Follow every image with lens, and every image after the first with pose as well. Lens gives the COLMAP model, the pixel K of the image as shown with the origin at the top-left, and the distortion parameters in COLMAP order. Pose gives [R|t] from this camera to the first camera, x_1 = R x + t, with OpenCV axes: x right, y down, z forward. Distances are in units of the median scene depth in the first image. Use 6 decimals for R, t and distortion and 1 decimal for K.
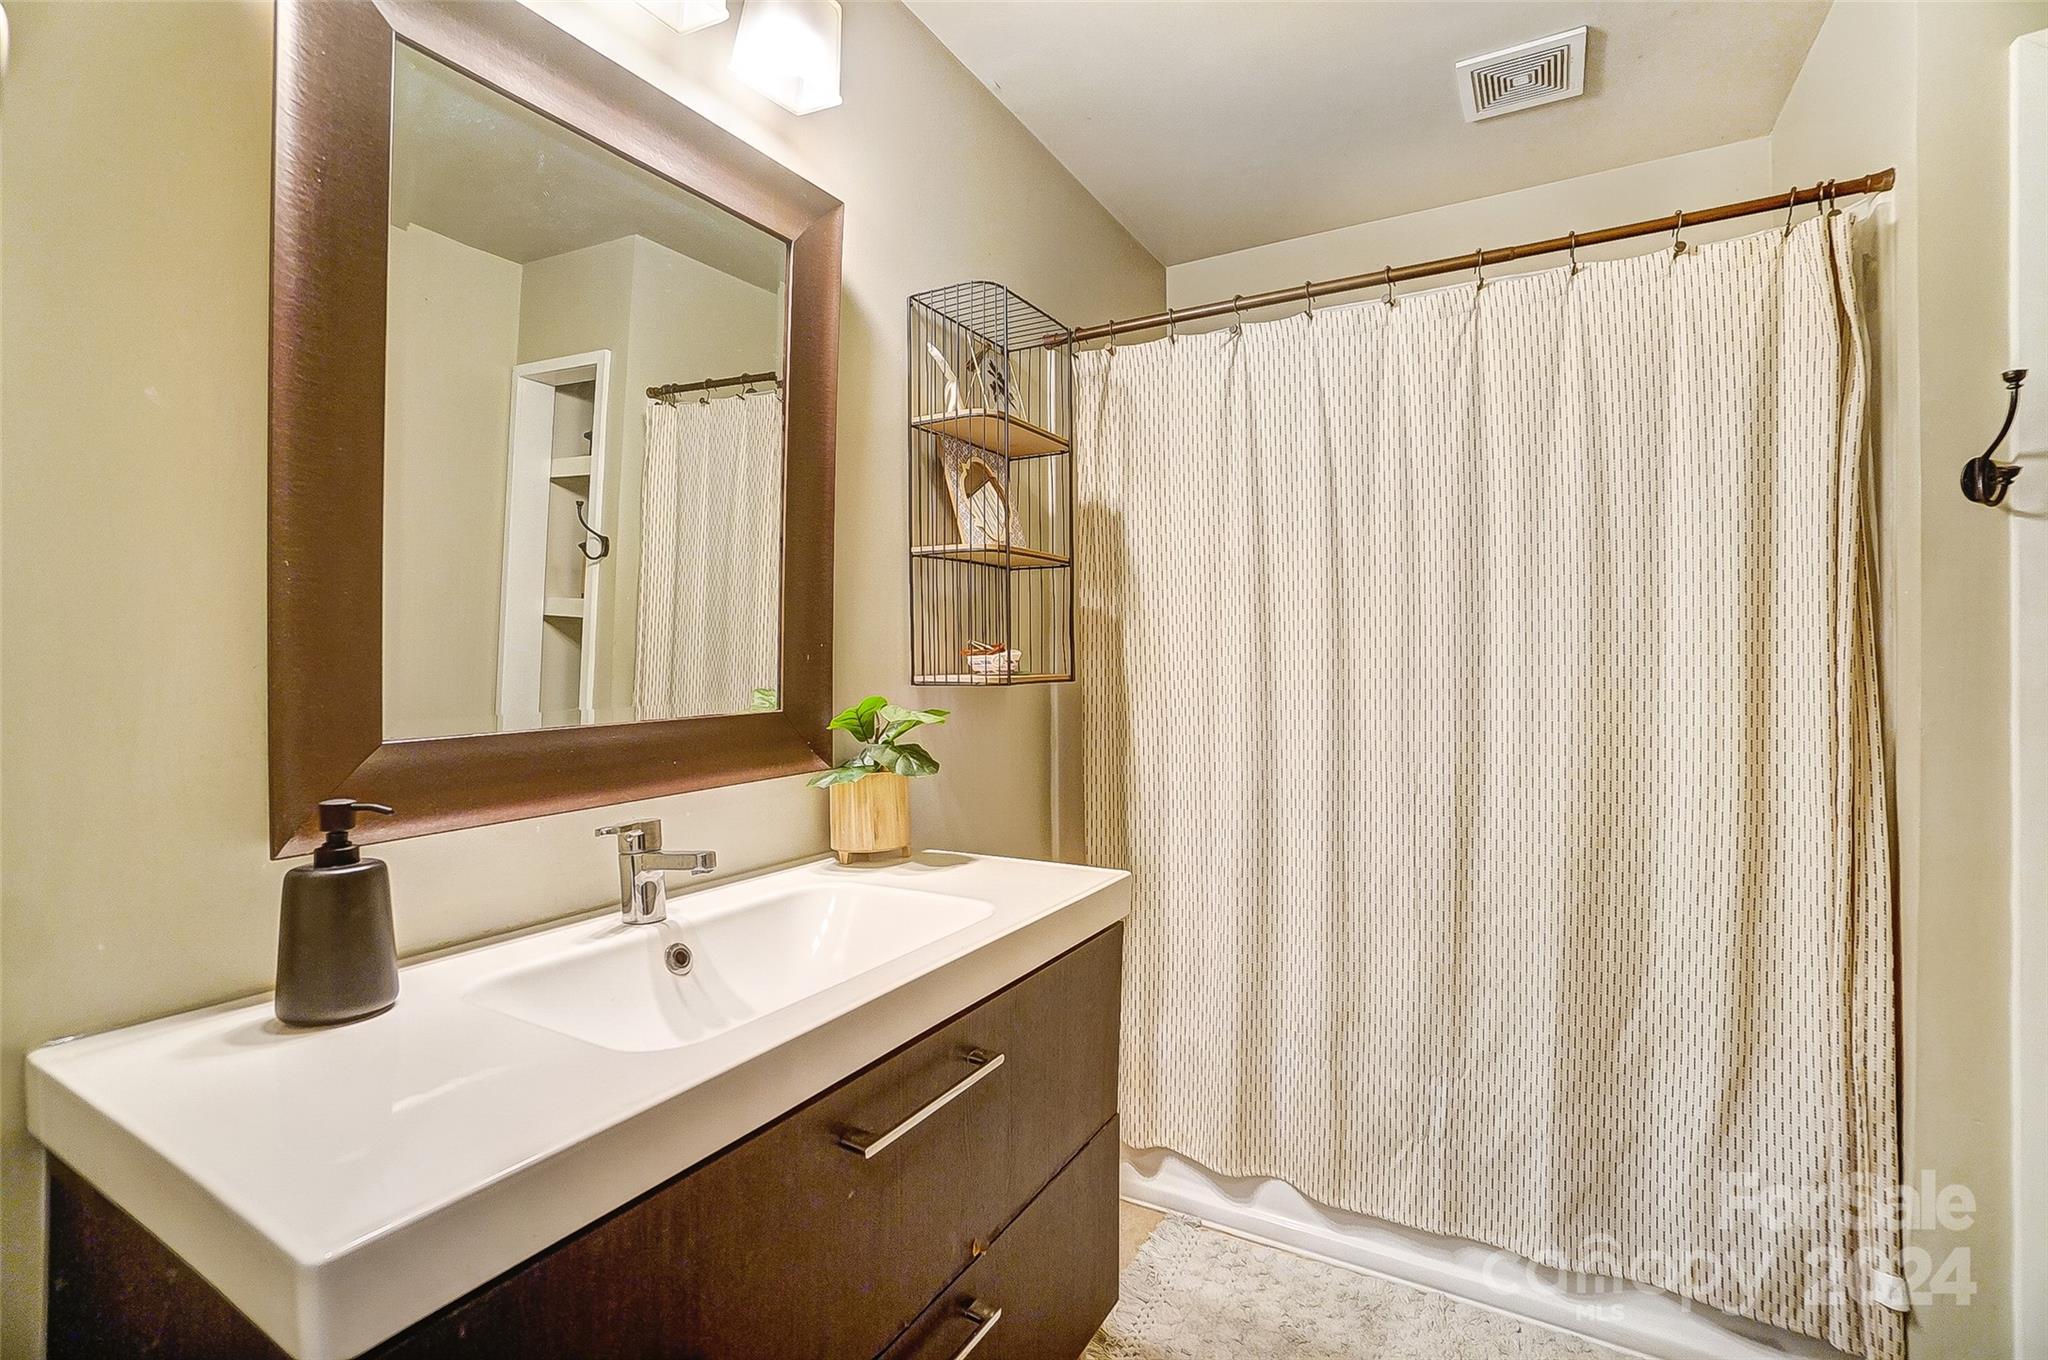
lens RADIAL K [[926.6, 0, 1026.4], [0, 926.6, 660.1], [0, 0, 1]] dist [-0.064250, 0.026524]
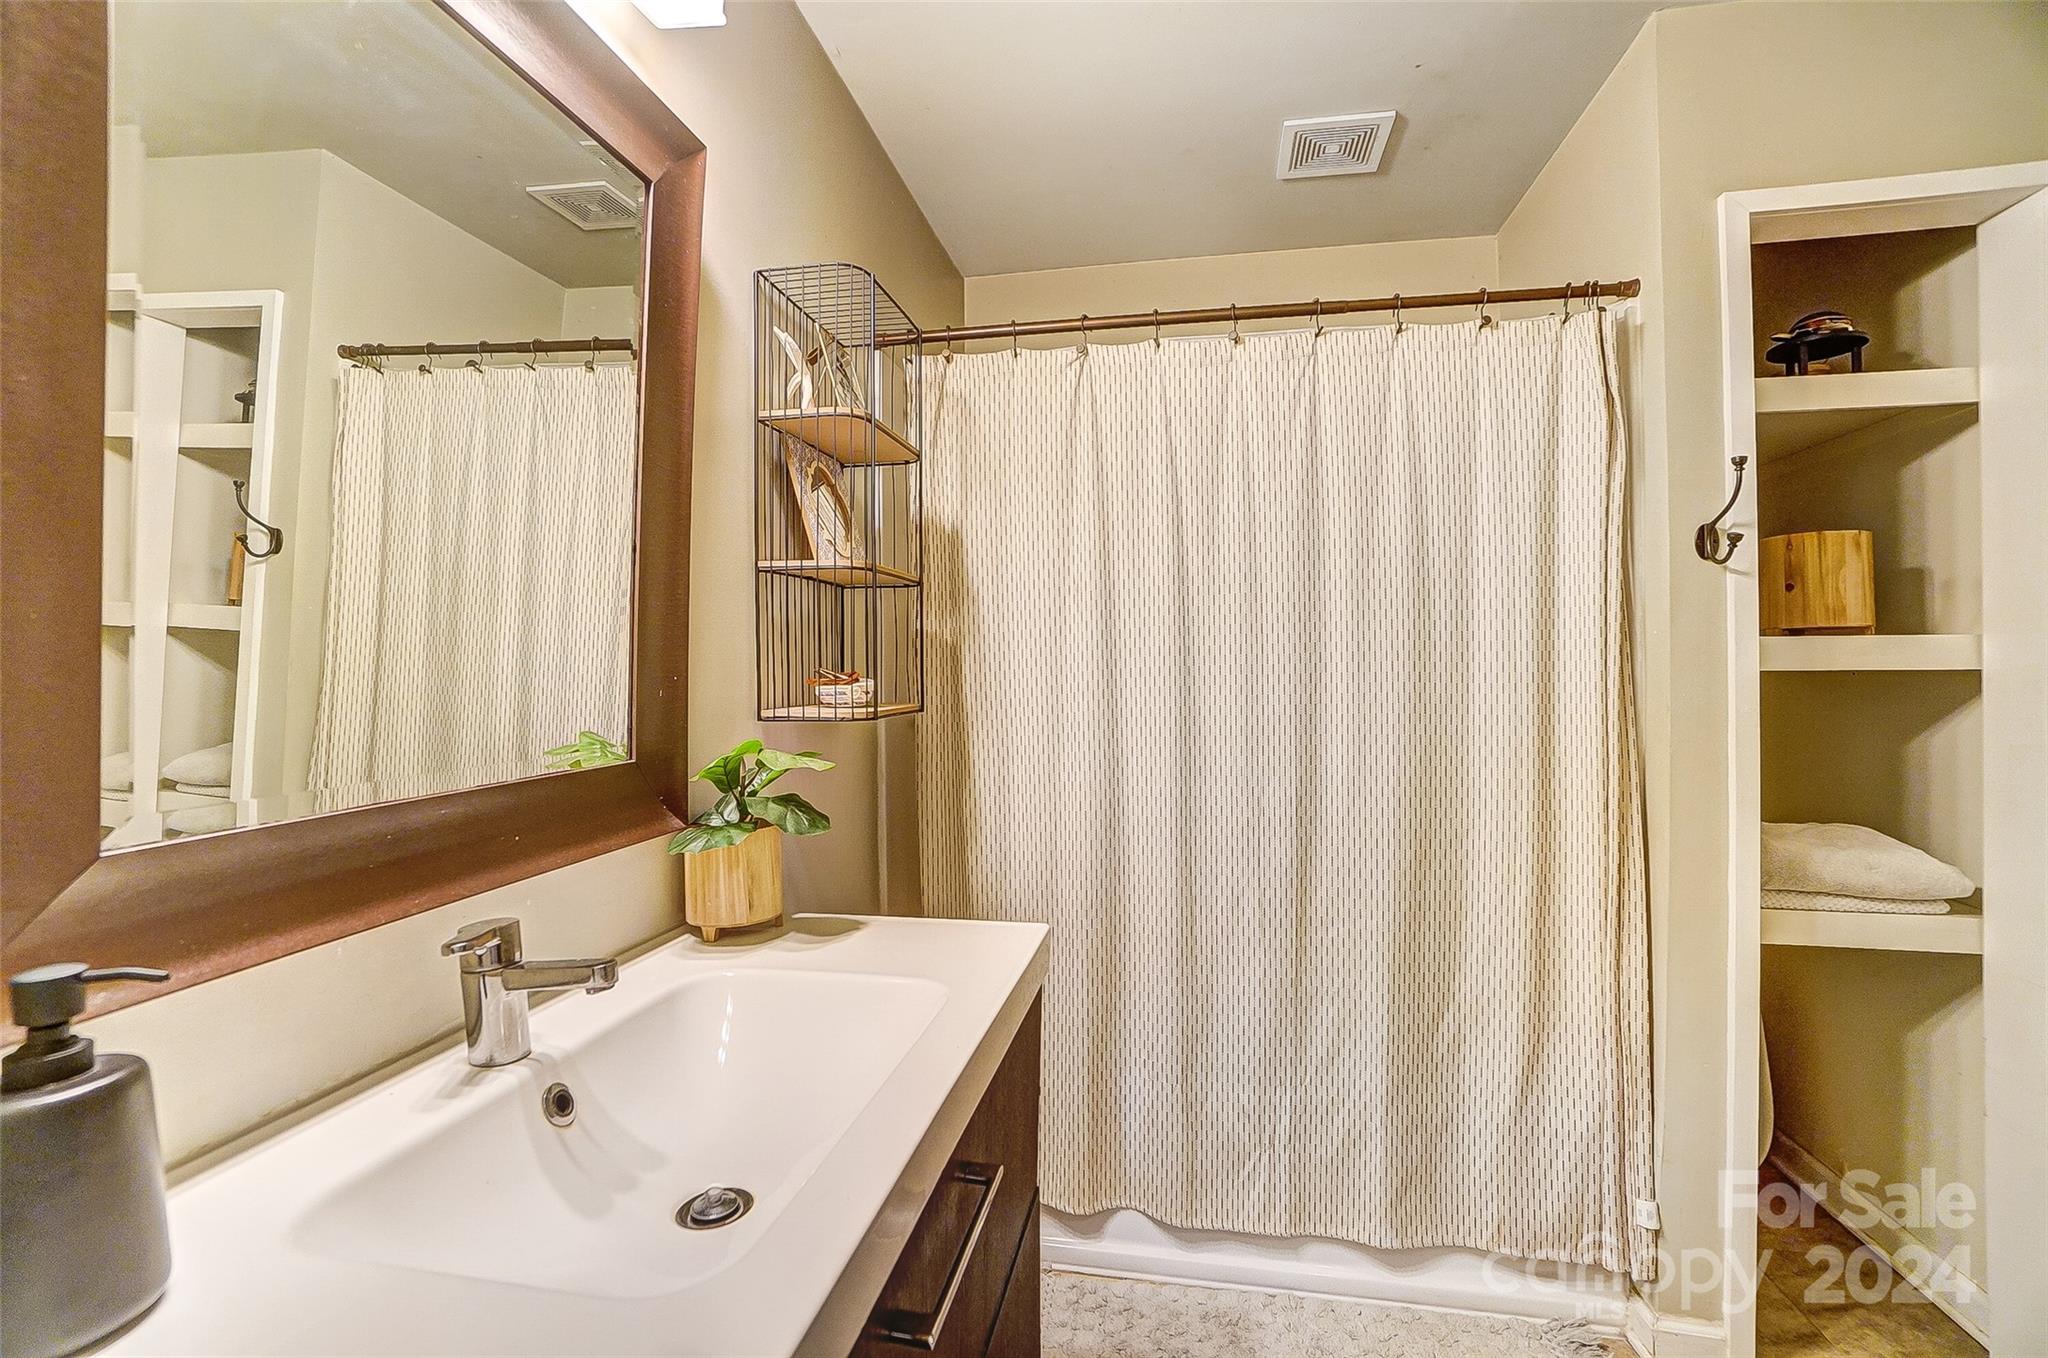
lens RADIAL K [[913.9, 0, 1016.1], [0, 913.9, 667.4], [0, 0, 1]] dist [-0.067107, 0.026229]
pose [[0.945373, 0.000398, 0.325990, -0.174174], [0.000813, 0.999993, -0.003580, -0.019792], [-0.325989, 0.003650, 0.945367, 0.122030]]
